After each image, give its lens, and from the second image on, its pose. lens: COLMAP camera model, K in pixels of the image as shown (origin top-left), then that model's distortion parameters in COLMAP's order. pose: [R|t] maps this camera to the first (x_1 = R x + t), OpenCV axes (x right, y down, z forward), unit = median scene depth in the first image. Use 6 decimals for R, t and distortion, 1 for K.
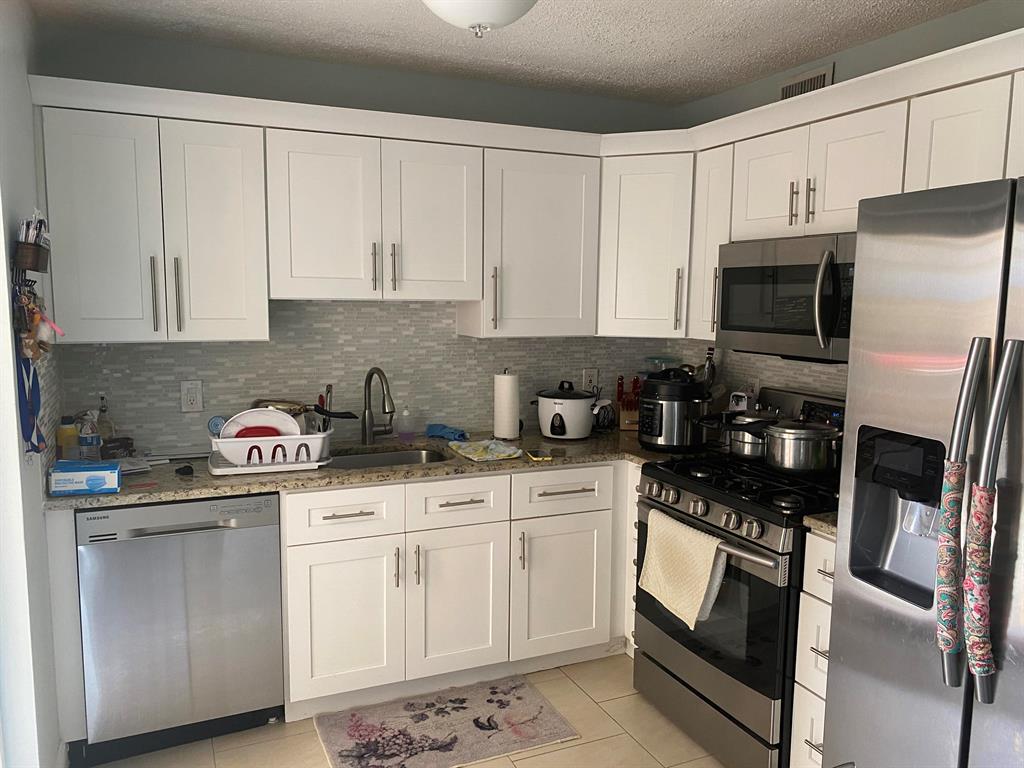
lens RADIAL K [[781.6, 0, 512.4], [0, 781.6, 383.4], [0, 0, 1]] dist [0.037938, -0.002293]
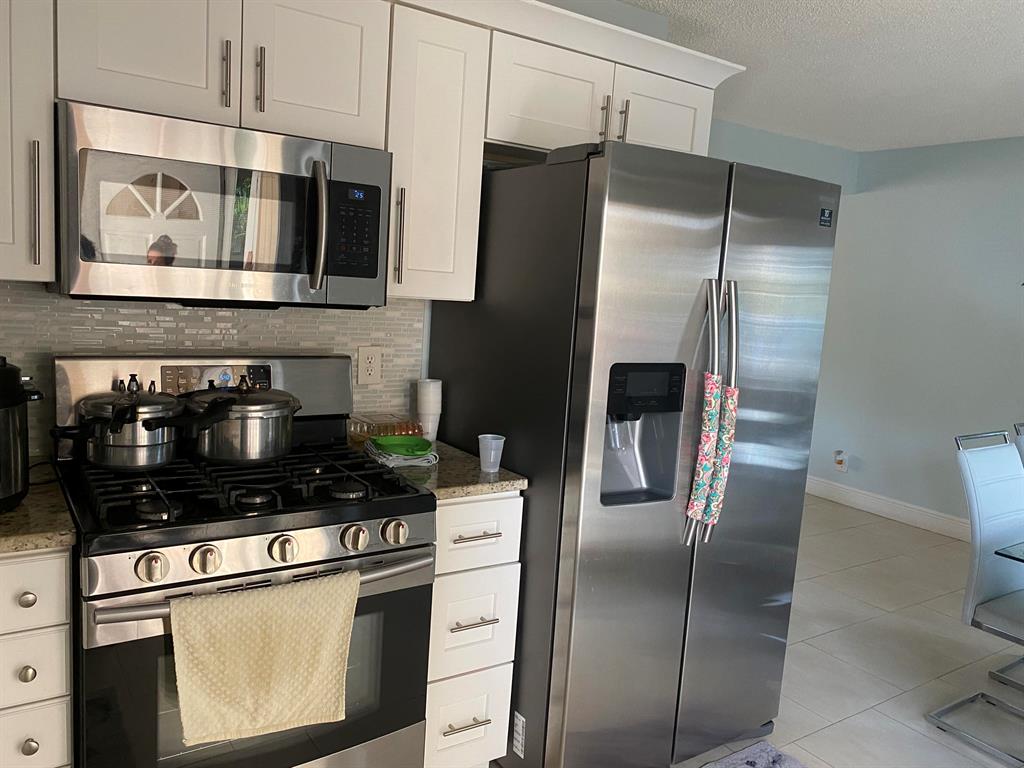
lens RADIAL K [[781.6, 0, 511.9], [0, 781.6, 389.7], [0, 0, 1]] dist [0.037938, -0.002293]
pose [[-0.170918, -0.147410, 0.974196, -0.392466], [0.051517, 0.986055, 0.158243, -0.058602], [-0.983938, 0.077234, -0.160940, 0.916446]]
